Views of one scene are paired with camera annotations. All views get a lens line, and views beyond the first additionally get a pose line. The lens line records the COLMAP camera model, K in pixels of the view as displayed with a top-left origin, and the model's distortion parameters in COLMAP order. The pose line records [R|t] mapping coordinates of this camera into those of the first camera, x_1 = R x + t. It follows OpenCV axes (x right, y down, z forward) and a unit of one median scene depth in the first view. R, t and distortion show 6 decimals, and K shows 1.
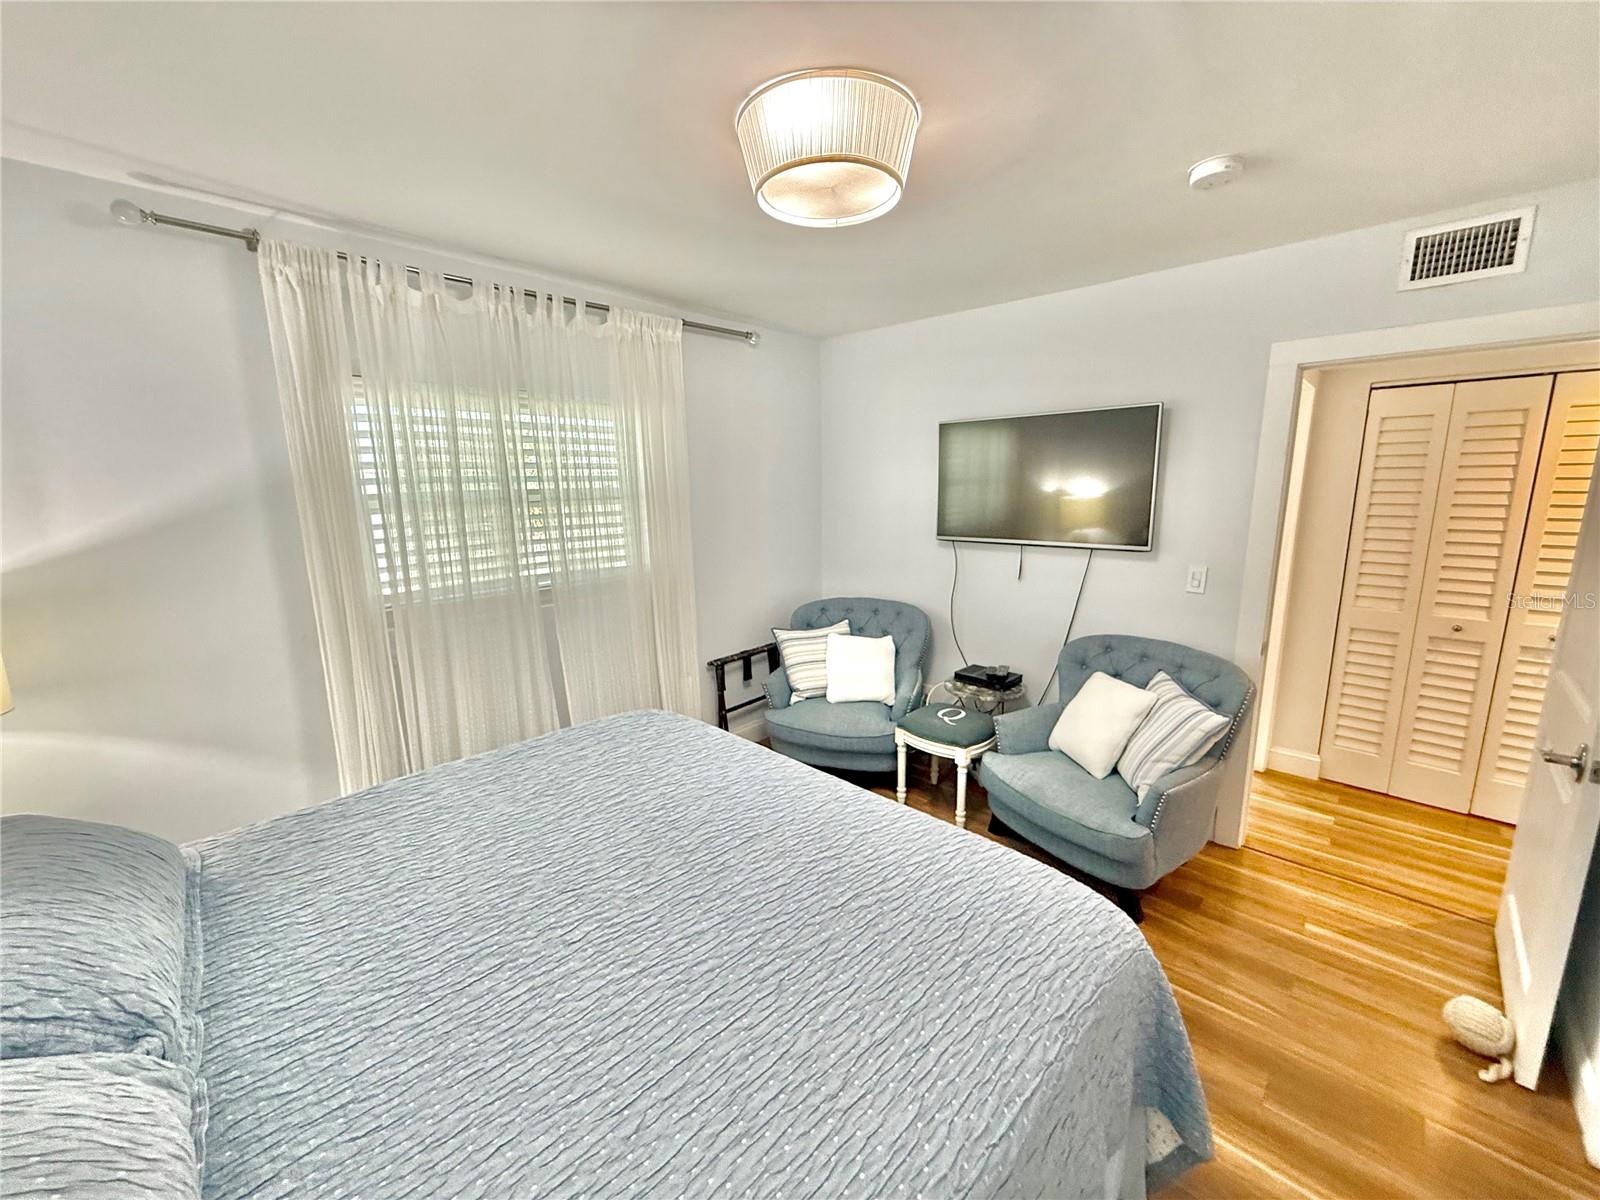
lens RADIAL K [[643.7, 0, 794.5], [0, 643.7, 599.8], [0, 0, 1]] dist [-0.000139, 0.000008]
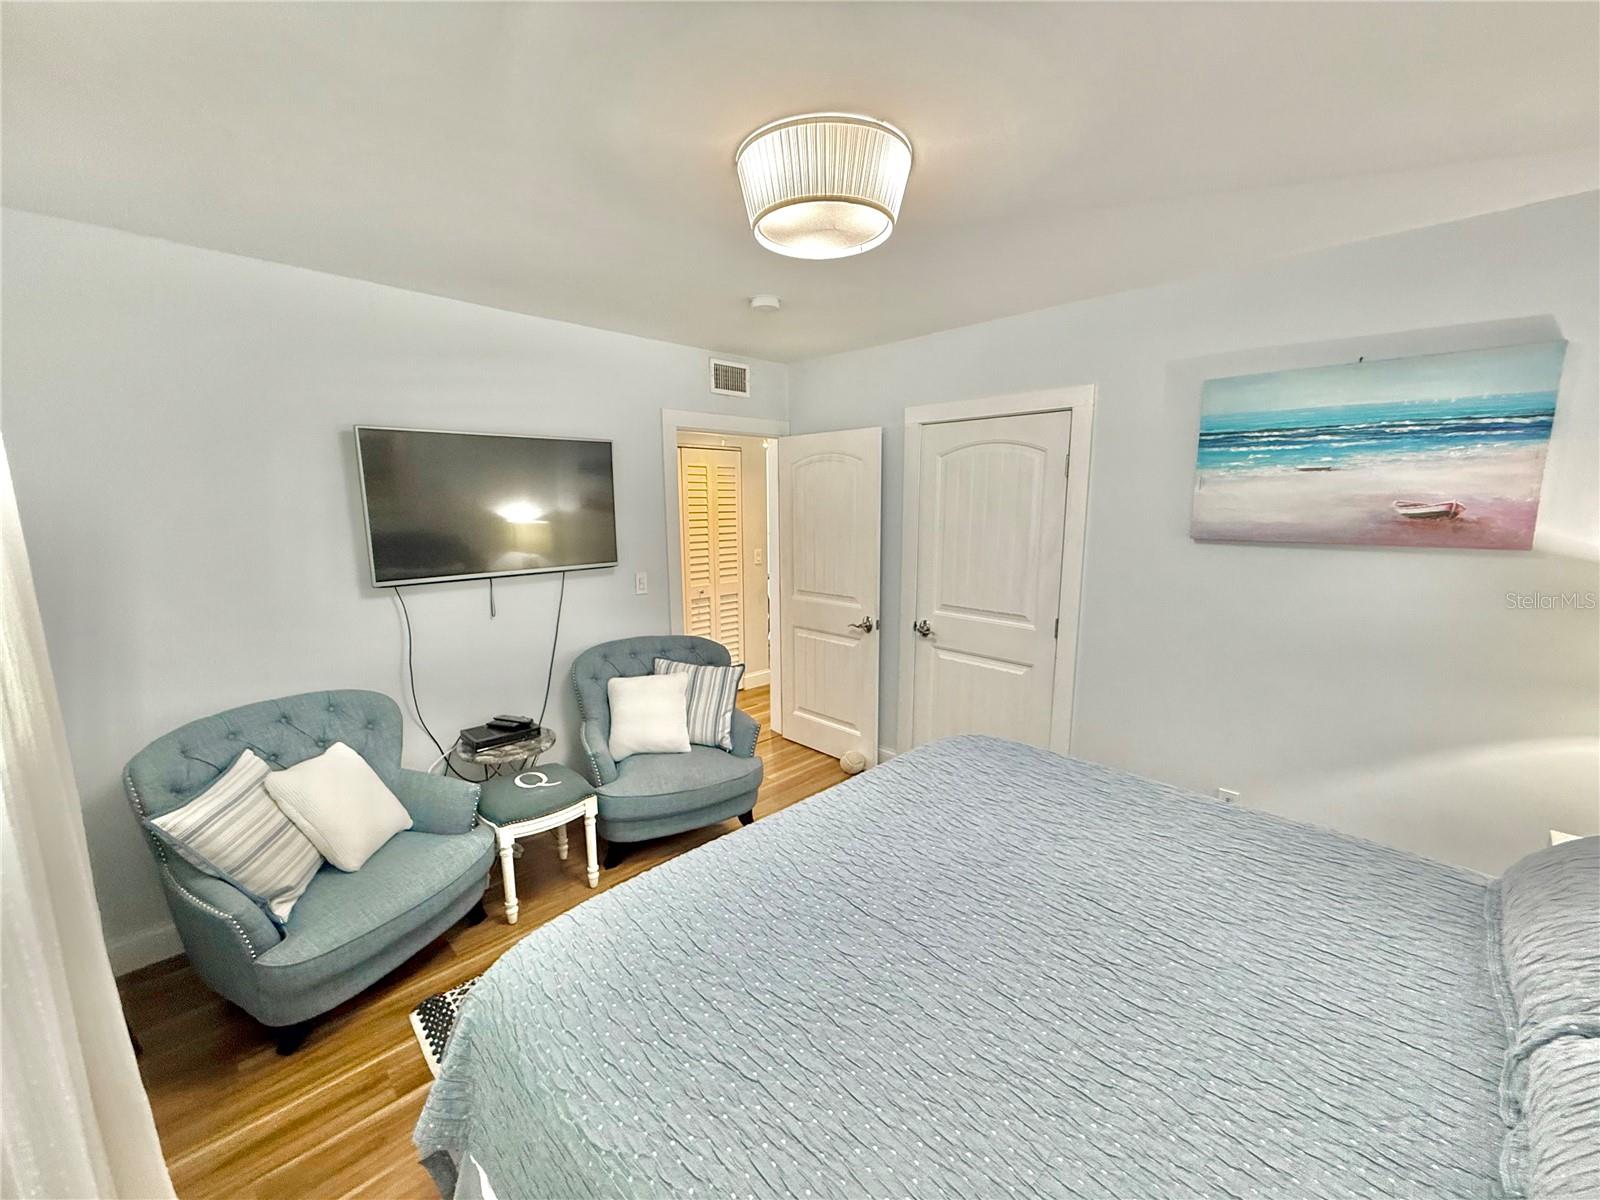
lens RADIAL K [[643.7, 0, 794.1], [0, 643.7, 605.1], [0, 0, 1]] dist [-0.000139, 0.000008]
pose [[0.023600, -0.152041, 0.988092, -0.555059], [0.191313, 0.970788, 0.144809, -0.103714], [-0.981245, 0.185618, 0.051998, 0.573146]]
